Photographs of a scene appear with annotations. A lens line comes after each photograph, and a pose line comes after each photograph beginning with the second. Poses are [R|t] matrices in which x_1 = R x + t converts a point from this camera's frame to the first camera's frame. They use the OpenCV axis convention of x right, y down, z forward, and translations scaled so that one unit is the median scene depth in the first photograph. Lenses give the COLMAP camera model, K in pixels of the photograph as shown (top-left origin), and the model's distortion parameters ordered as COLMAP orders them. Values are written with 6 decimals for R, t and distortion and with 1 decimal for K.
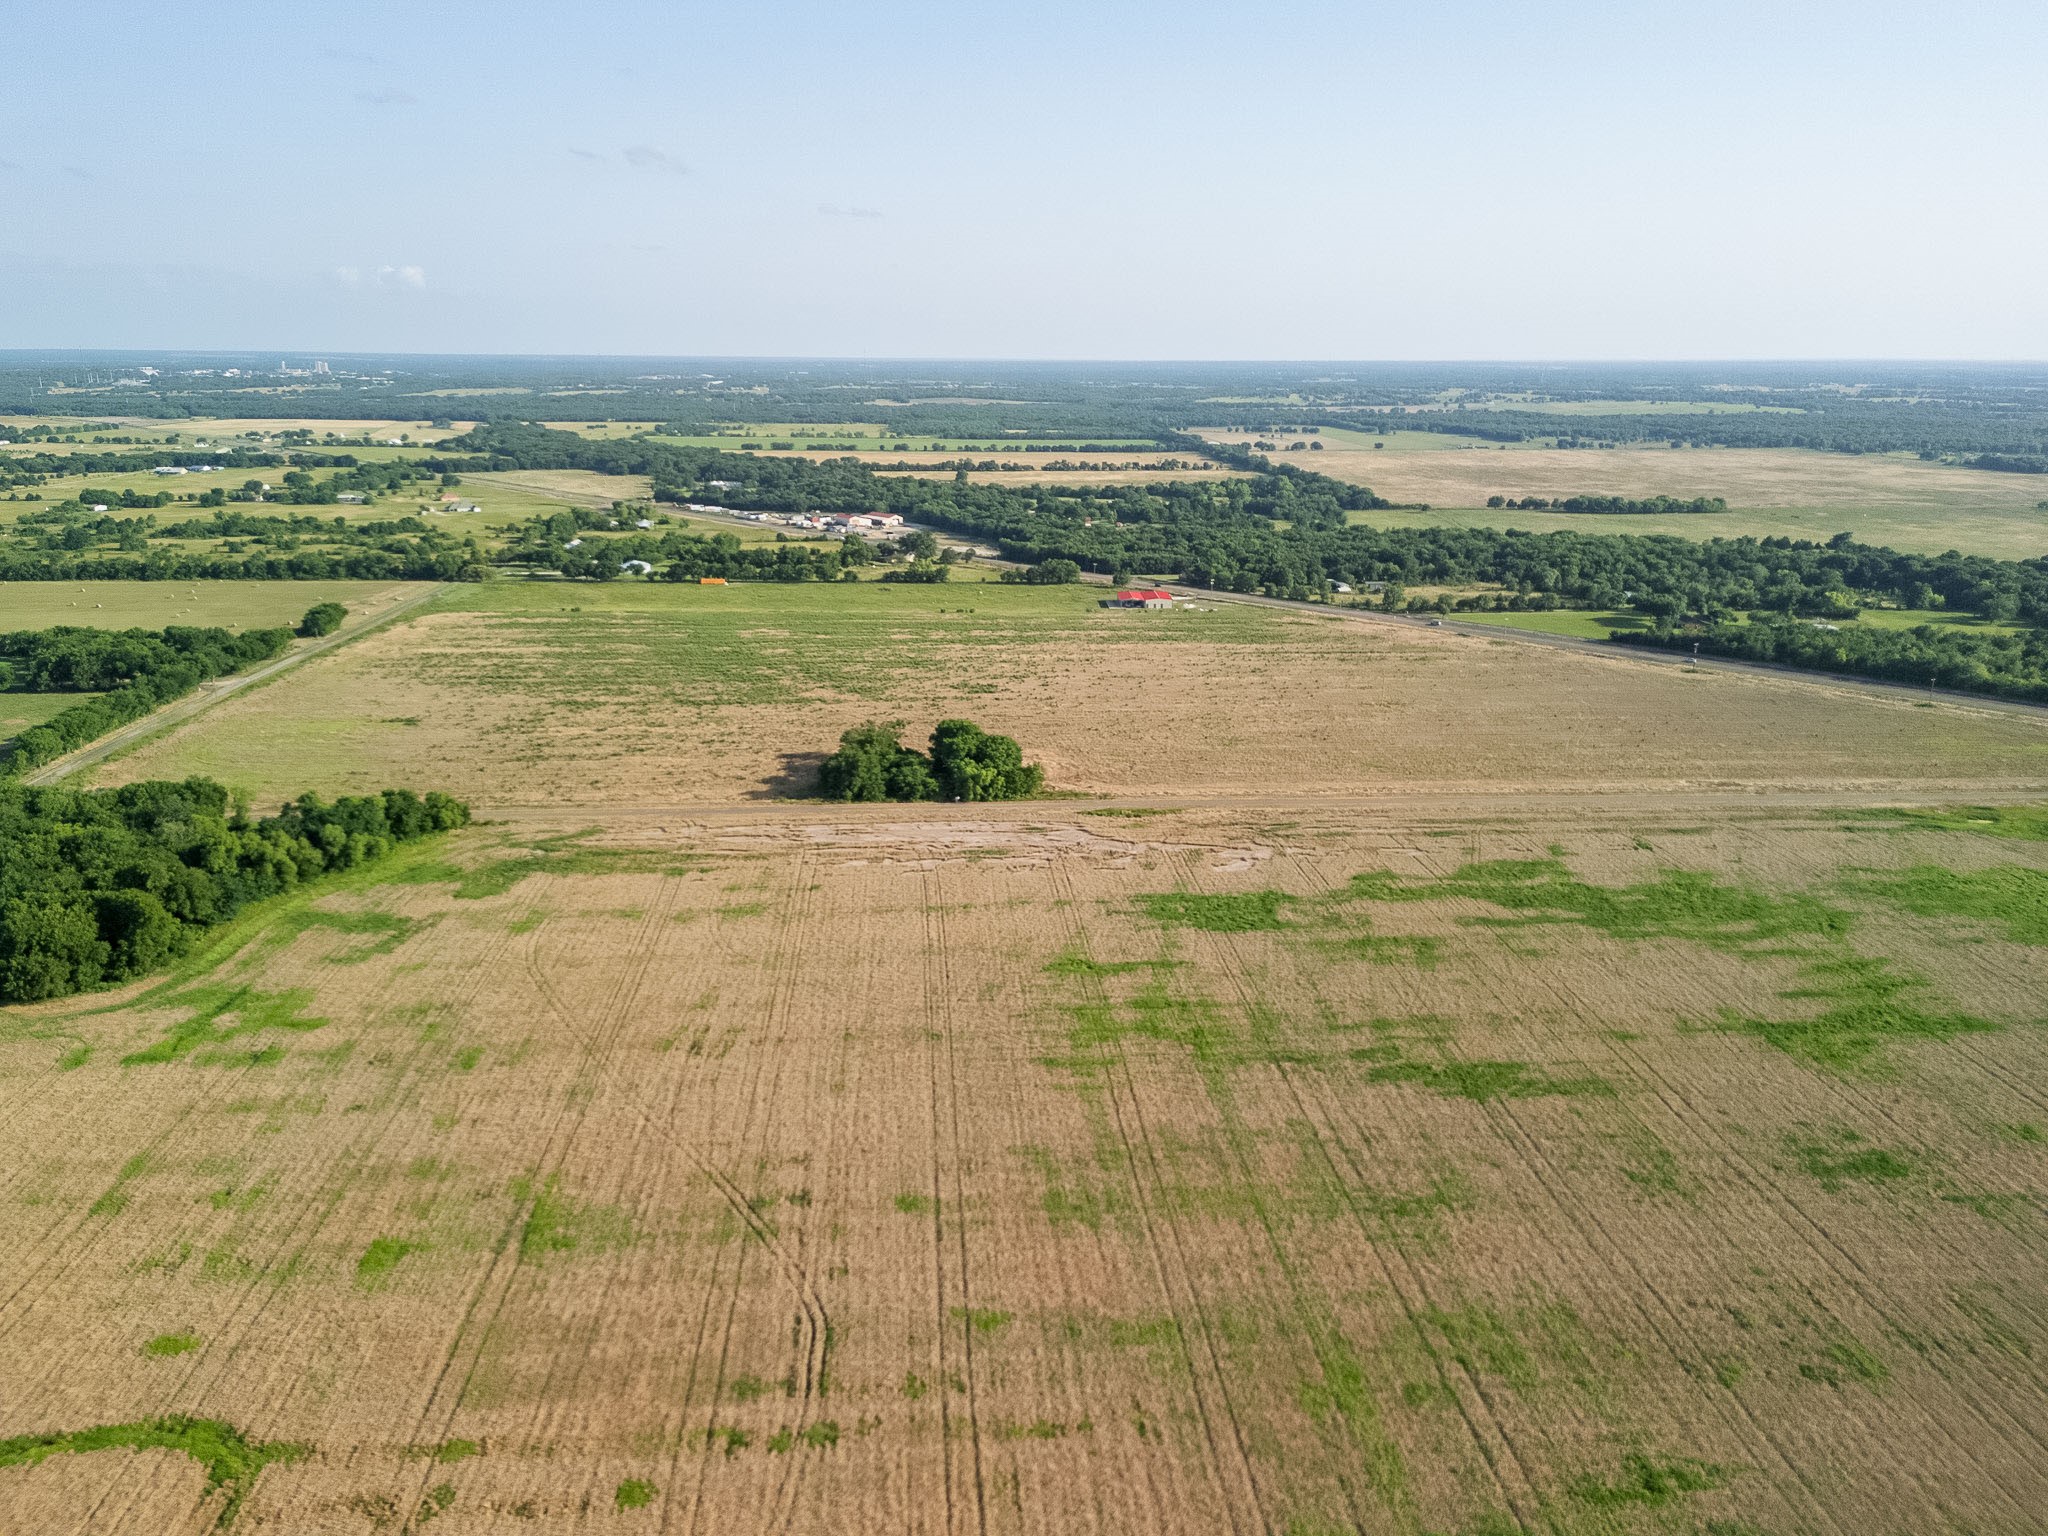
lens RADIAL K [[1497.9, 0, 1035.2], [0, 1497.9, 773.0], [0, 0, 1]] dist [0.085241, -0.087989]
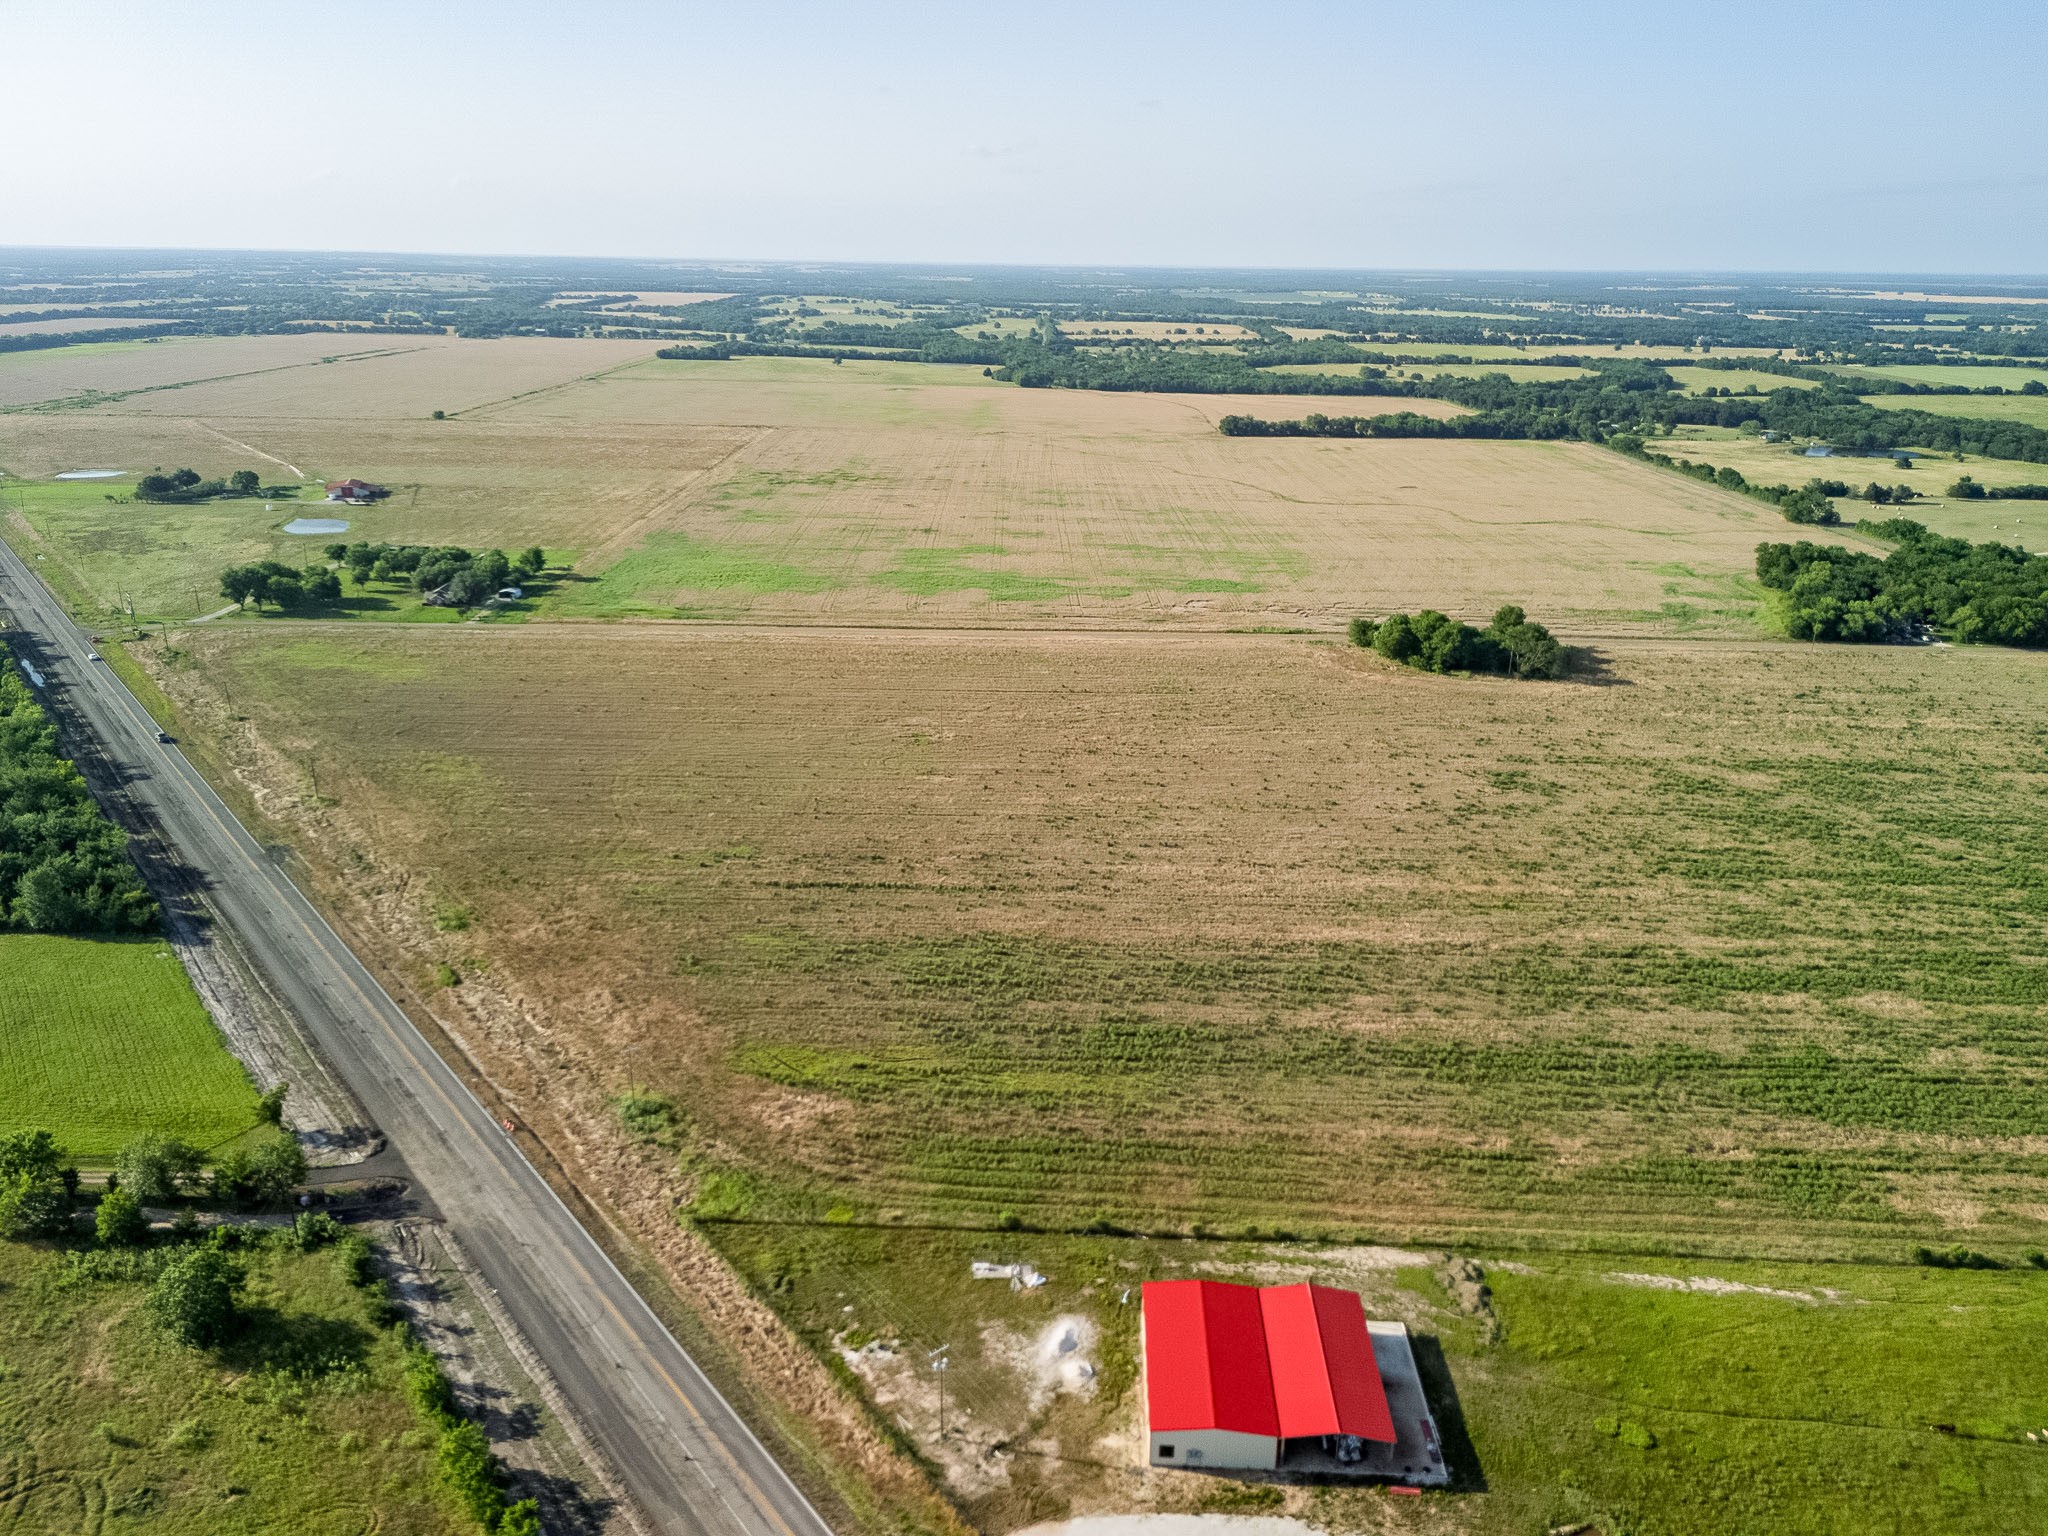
lens RADIAL K [[1497.9, 0, 1033.0], [0, 1497.9, 774.9], [0, 0, 1]] dist [0.085241, -0.087989]
pose [[-0.997023, -0.040900, 0.065358, 0.098290], [0.003369, 0.823779, 0.566901, -0.329177], [-0.077027, 0.565434, -0.821189, 1.177772]]
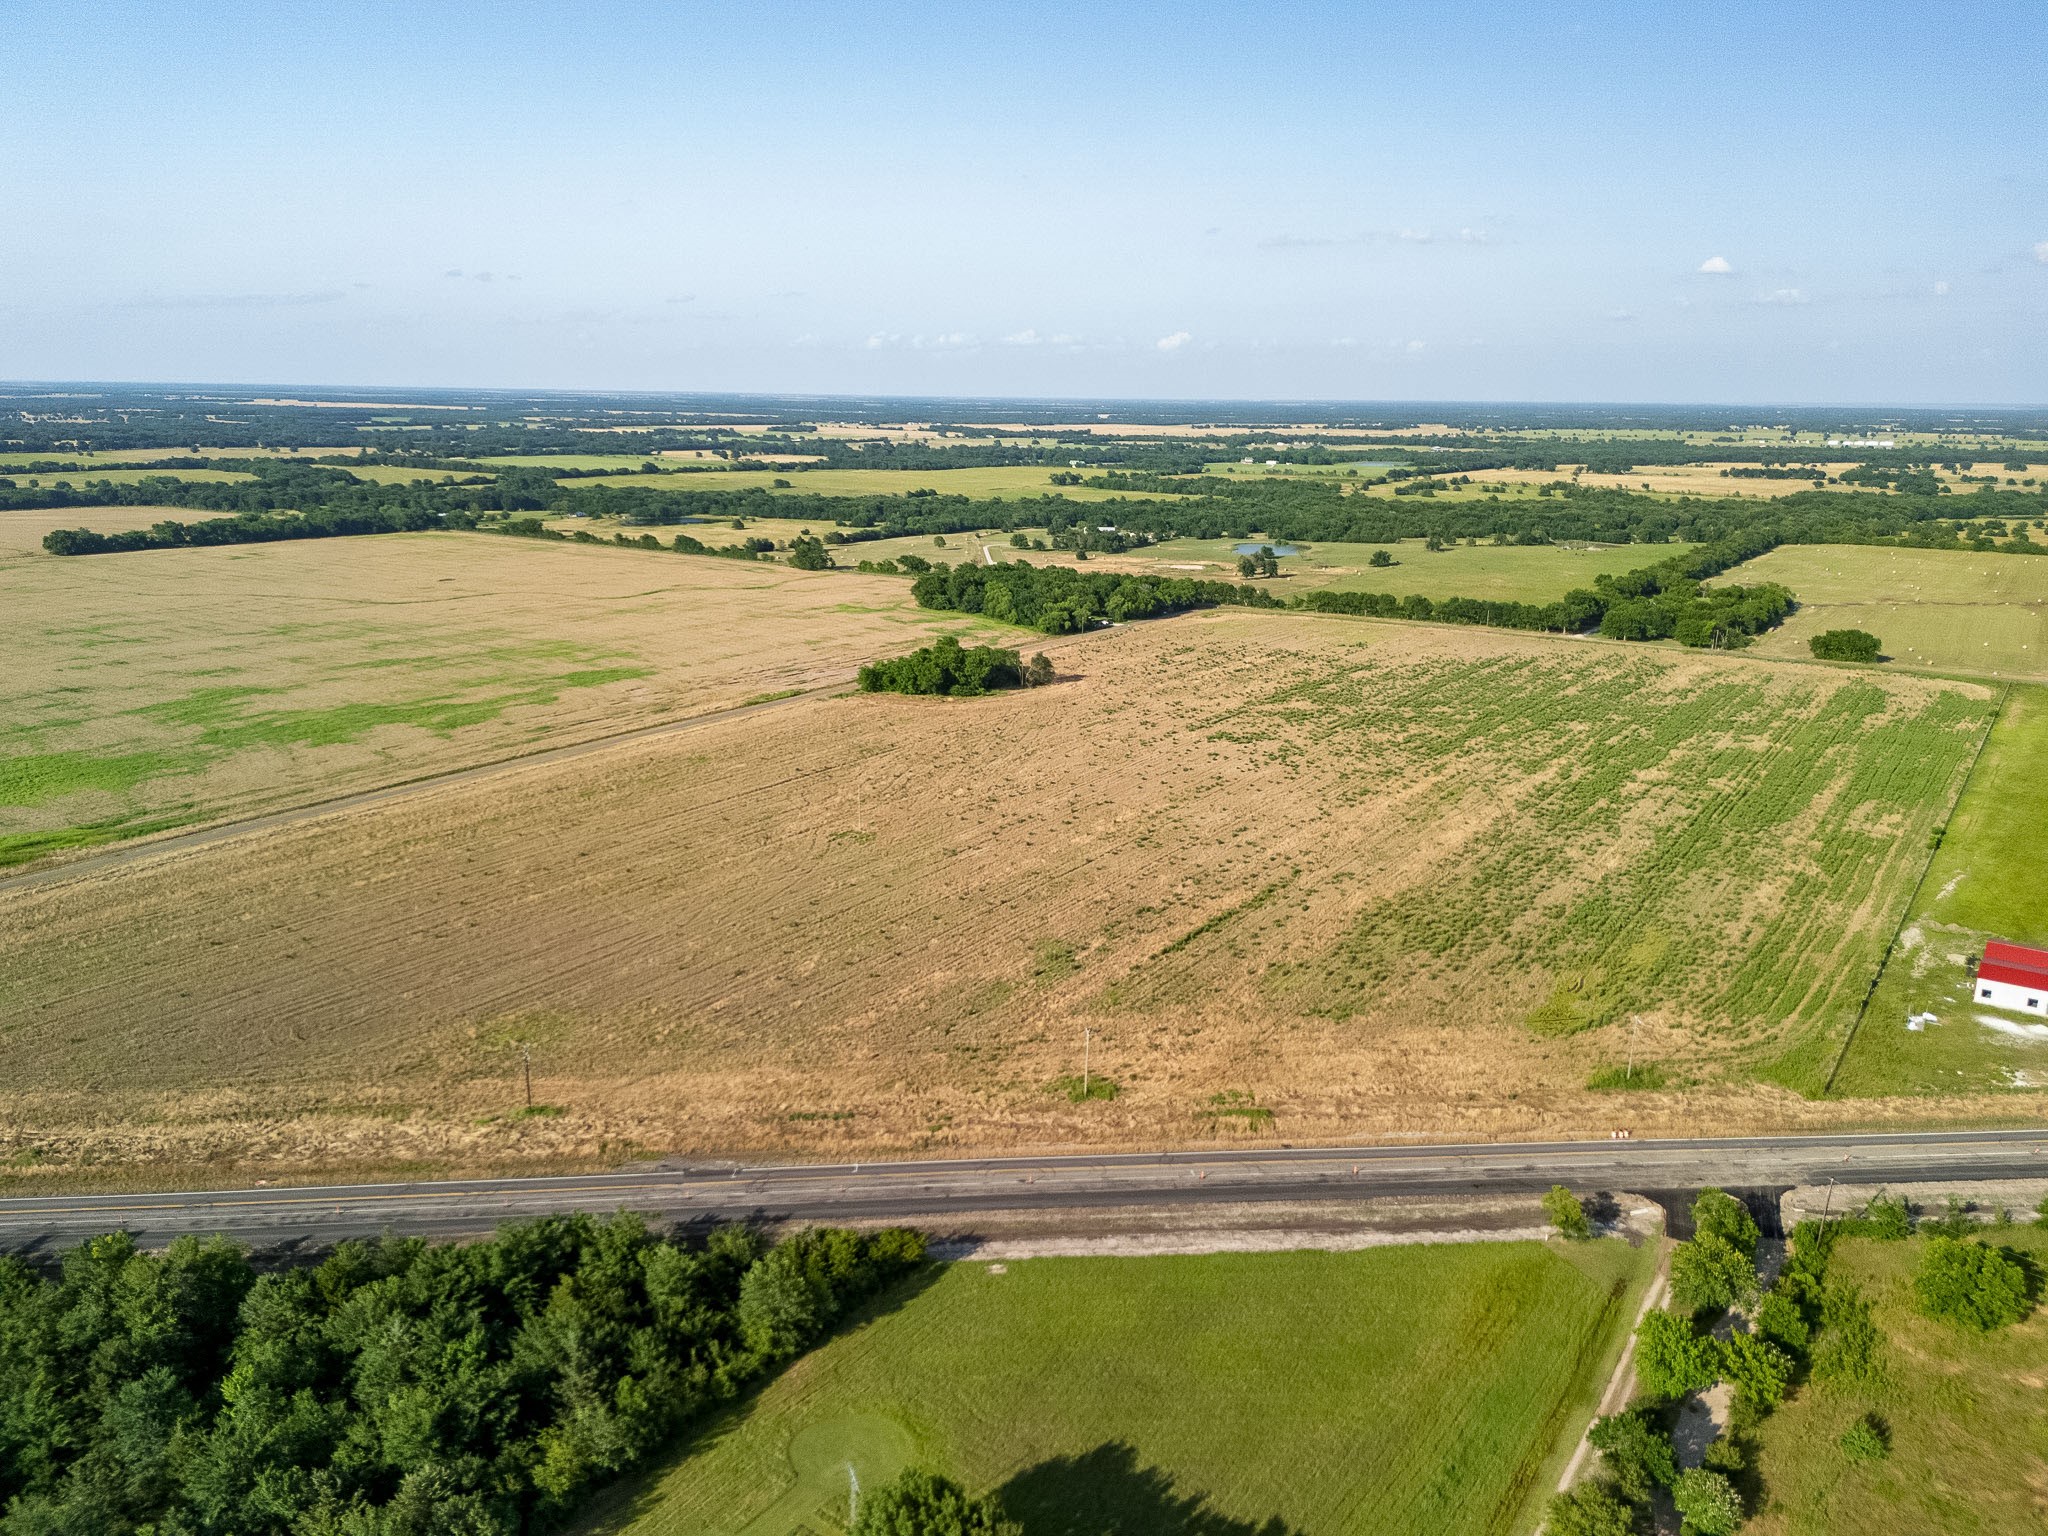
lens RADIAL K [[1497.9, 0, 1028.2], [0, 1497.9, 771.7], [0, 0, 1]] dist [0.085241, -0.087989]
pose [[-0.607483, 0.184619, -0.772580, 0.511282], [-0.227127, 0.891636, 0.391661, -0.255705], [0.761168, 0.413401, -0.499722, 1.007608]]
